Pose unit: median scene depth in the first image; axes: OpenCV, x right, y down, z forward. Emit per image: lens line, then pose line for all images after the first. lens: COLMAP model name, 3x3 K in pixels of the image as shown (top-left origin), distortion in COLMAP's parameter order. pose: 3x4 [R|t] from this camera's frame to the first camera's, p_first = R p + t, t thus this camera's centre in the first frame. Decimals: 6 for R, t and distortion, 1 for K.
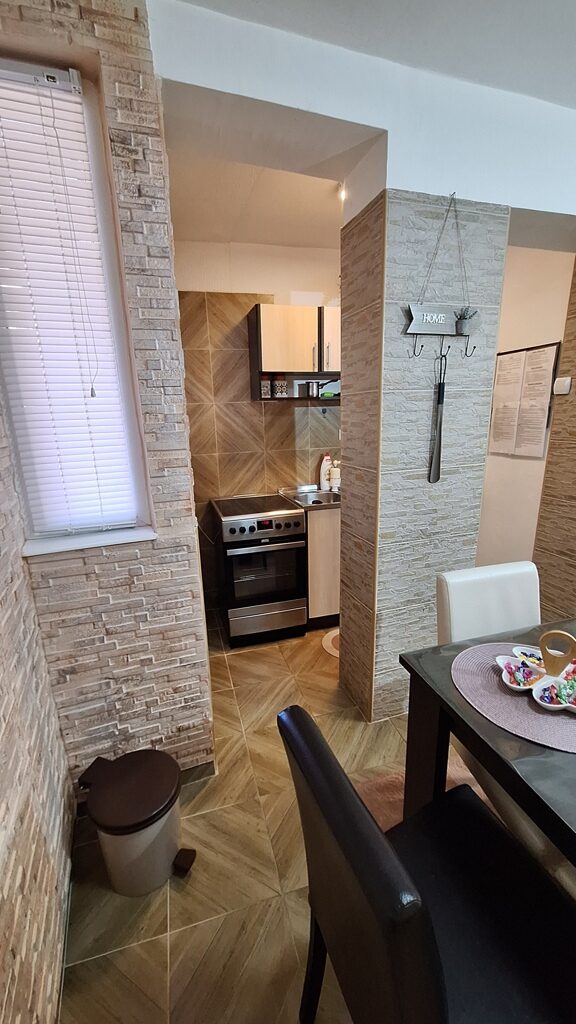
lens RADIAL K [[406.5, 0, 282.3], [0, 406.5, 523.1], [0, 0, 1]] dist [-0.007214, 0.002279]
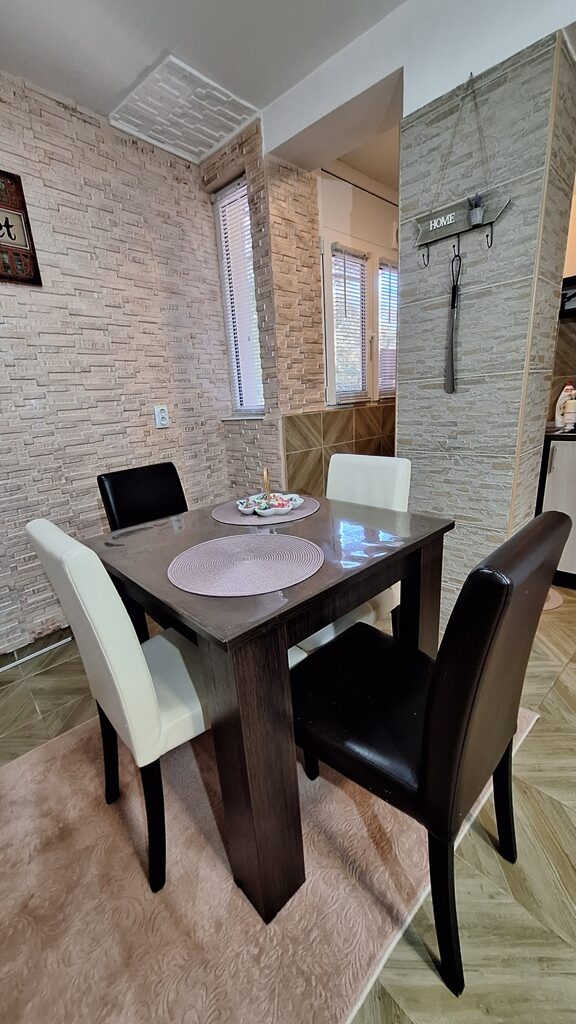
lens RADIAL K [[406.5, 0, 281.7], [0, 406.5, 523.0], [0, 0, 1]] dist [-0.007214, 0.002279]
pose [[0.450831, 0.265671, -0.852156, 1.124525], [-0.183253, 0.961892, 0.202933, 0.081013], [0.873596, 0.064672, 0.482336, 0.183885]]
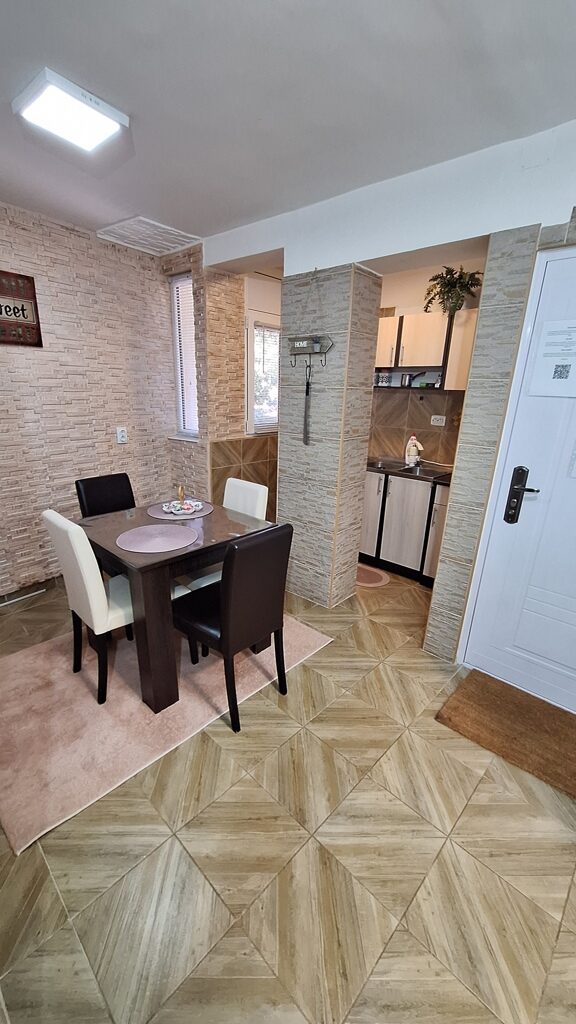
lens RADIAL K [[406.5, 0, 282.6], [0, 406.5, 522.6], [0, 0, 1]] dist [-0.007214, 0.002279]
pose [[0.510436, 0.310041, -0.802078, 1.716382], [-0.264685, 0.944103, 0.196497, -0.101535], [0.818167, 0.111999, 0.563968, 0.057042]]
